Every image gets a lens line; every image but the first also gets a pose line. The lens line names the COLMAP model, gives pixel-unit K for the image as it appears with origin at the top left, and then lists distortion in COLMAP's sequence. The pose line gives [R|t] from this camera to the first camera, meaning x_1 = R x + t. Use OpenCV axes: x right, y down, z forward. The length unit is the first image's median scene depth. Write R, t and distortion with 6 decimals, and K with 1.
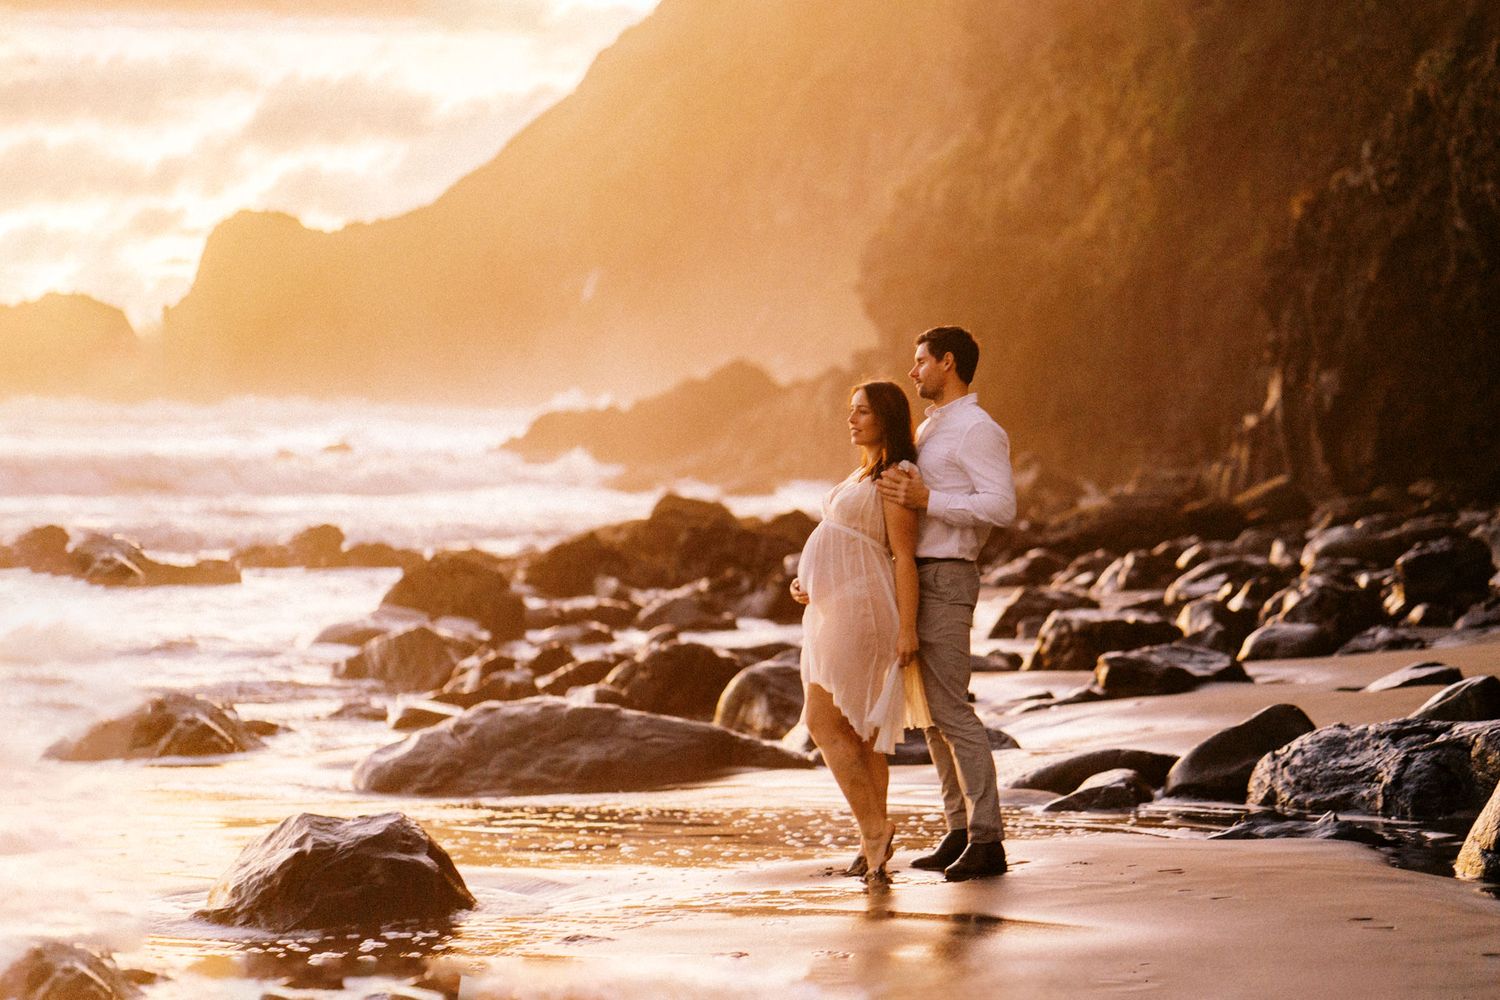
lens RADIAL K [[3692.4, 0, 751.6], [0, 3692.4, 501.4], [0, 0, 1]] dist [0.056953, 0.000000]
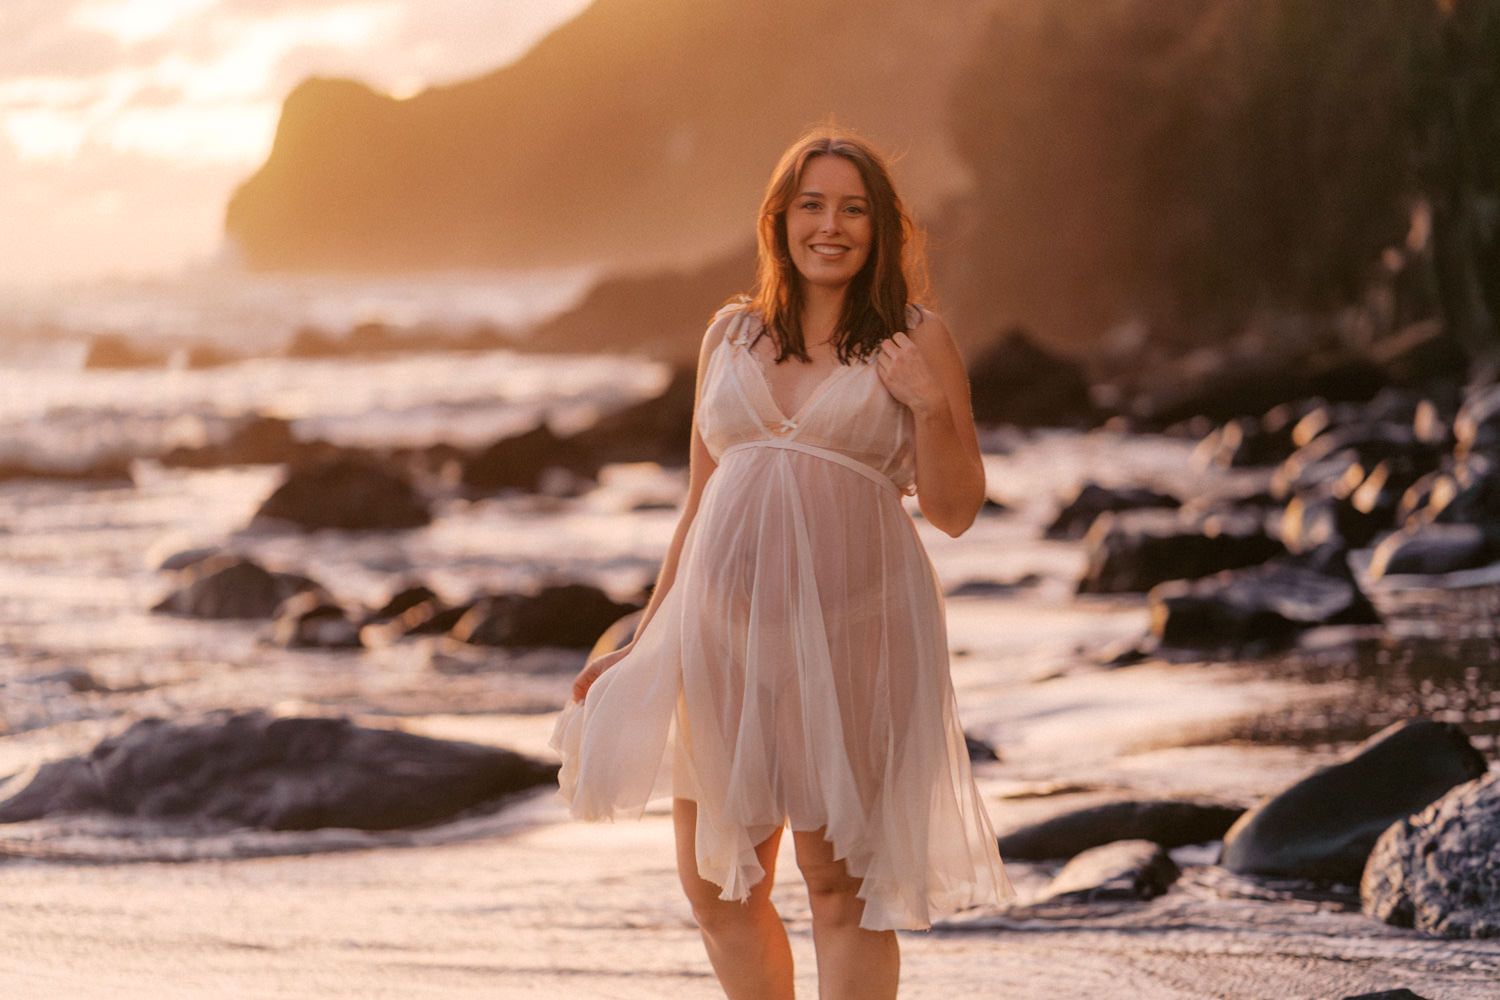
lens RADIAL K [[3692.4, 0, 745.0], [0, 3692.4, 498.0], [0, 0, 1]] dist [0.056953, 0.000000]
pose [[0.998776, -0.023789, -0.043361, 0.043774], [0.025260, 0.999112, 0.033718, 0.000359], [0.042520, -0.034772, 0.998490, 0.290468]]
